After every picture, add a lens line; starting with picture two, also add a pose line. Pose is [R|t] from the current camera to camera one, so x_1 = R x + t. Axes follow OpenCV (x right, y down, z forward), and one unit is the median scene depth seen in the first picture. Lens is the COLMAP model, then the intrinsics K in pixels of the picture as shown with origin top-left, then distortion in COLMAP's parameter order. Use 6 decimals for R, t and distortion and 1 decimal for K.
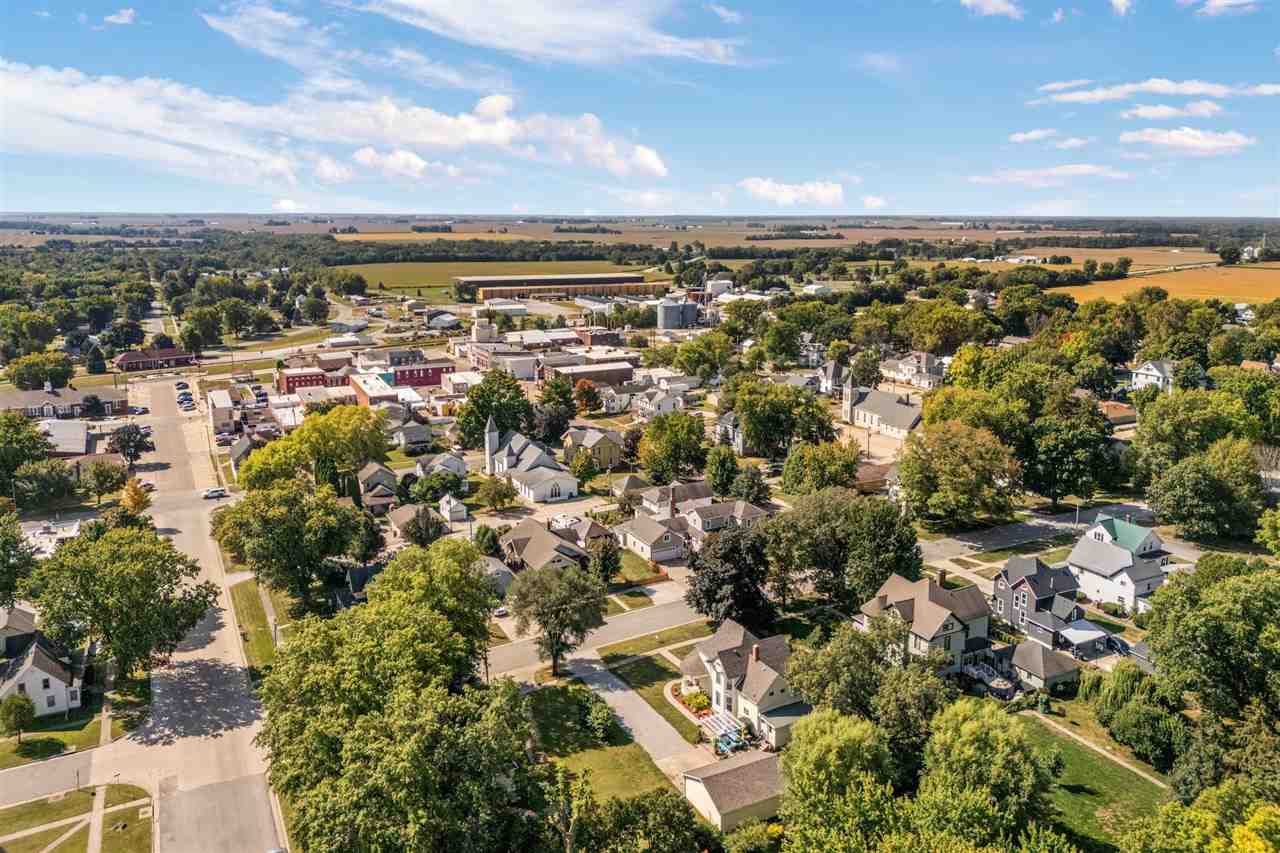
lens RADIAL K [[925.5, 0, 639.4], [0, 925.5, 377.4], [0, 0, 1]] dist [0.092117, -0.092137]
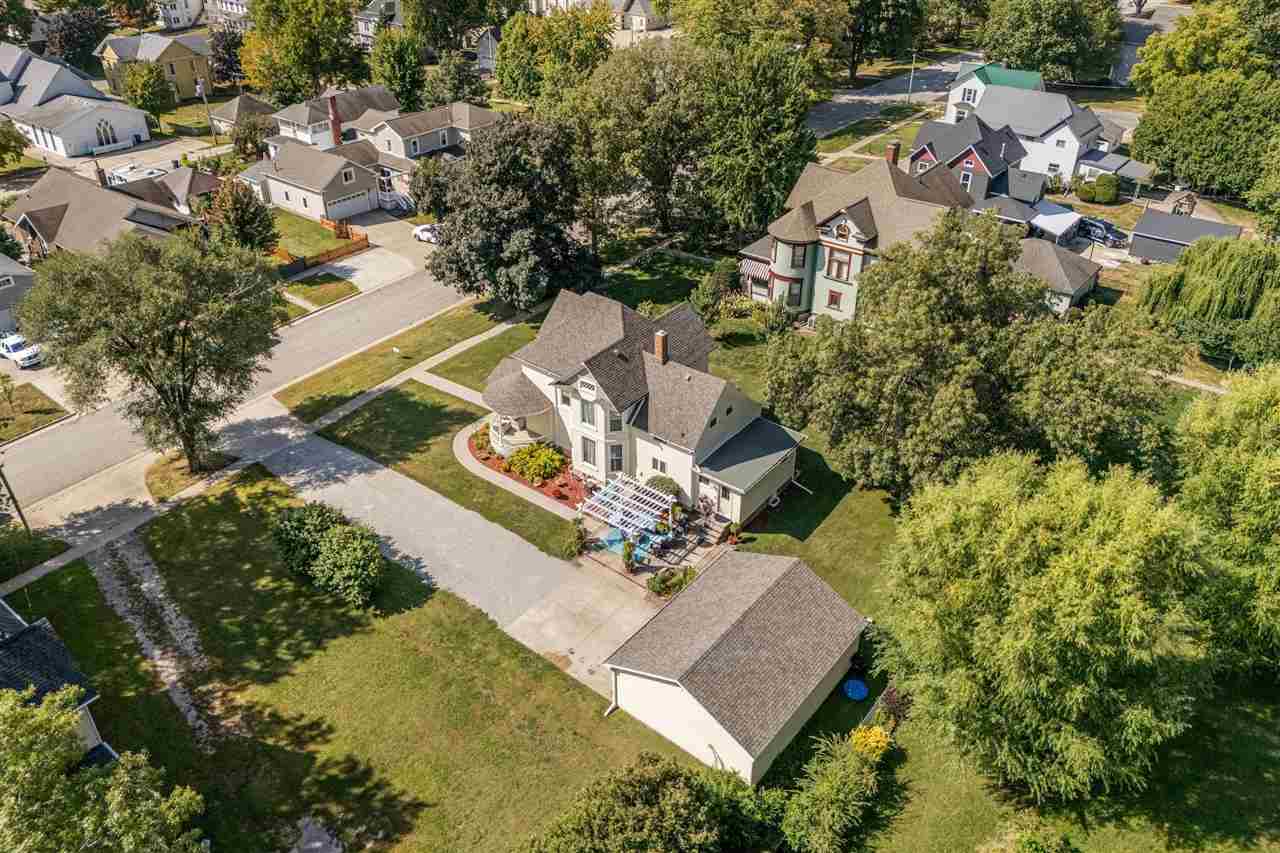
lens RADIAL K [[925.5, 0, 639.4], [0, 925.5, 377.4], [0, 0, 1]] dist [0.092117, -0.092137]
pose [[0.912065, -0.197529, 0.359331, -0.039158], [0.062803, 0.933276, 0.353627, 0.102132], [-0.405207, -0.299964, 0.863614, 0.424081]]
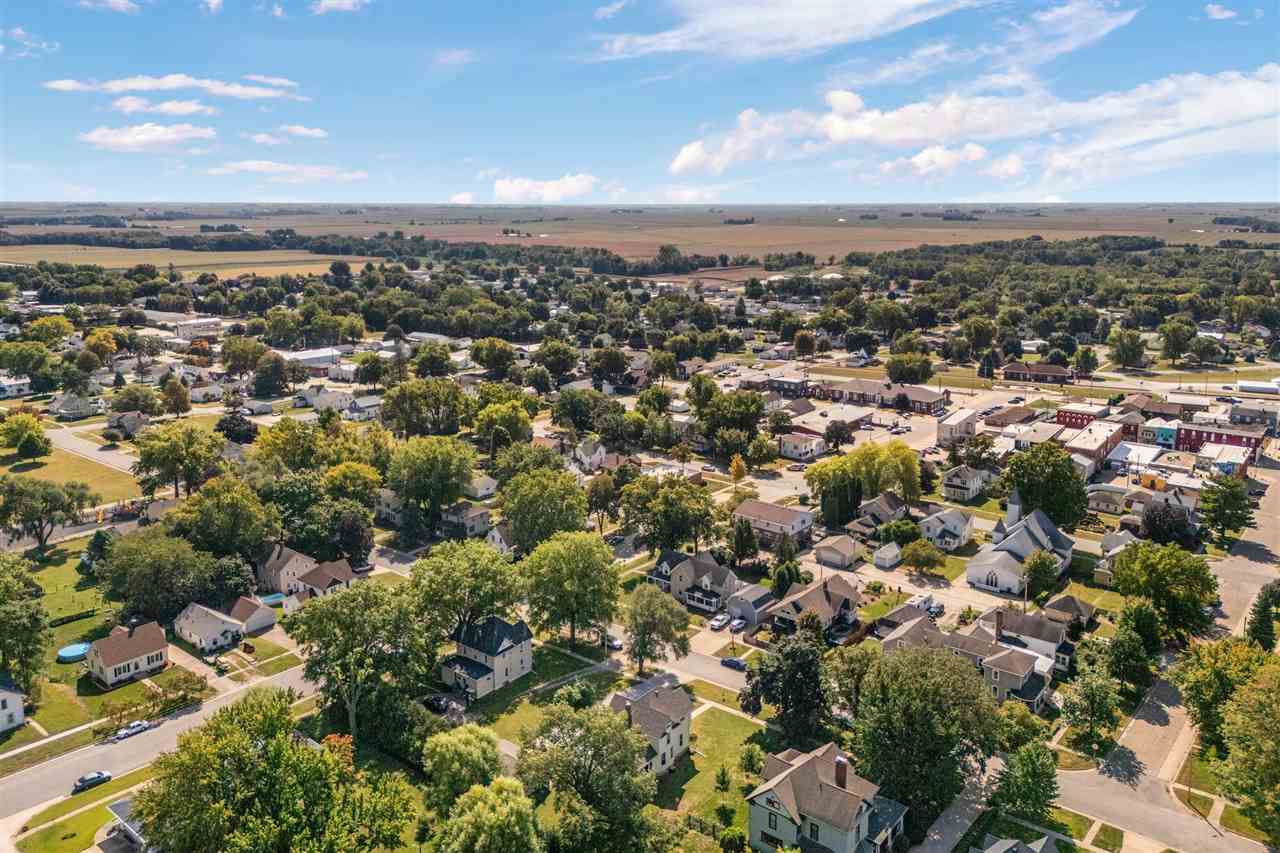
lens RADIAL K [[929.5, 0, 639.8], [0, 929.5, 384.4], [0, 0, 1]] dist [0.097853, -0.111978]
pose [[0.403073, 0.172366, -0.898789, 0.771089], [-0.160334, 0.980214, 0.116078, -0.161297], [0.901013, 0.097319, 0.422734, 0.350218]]
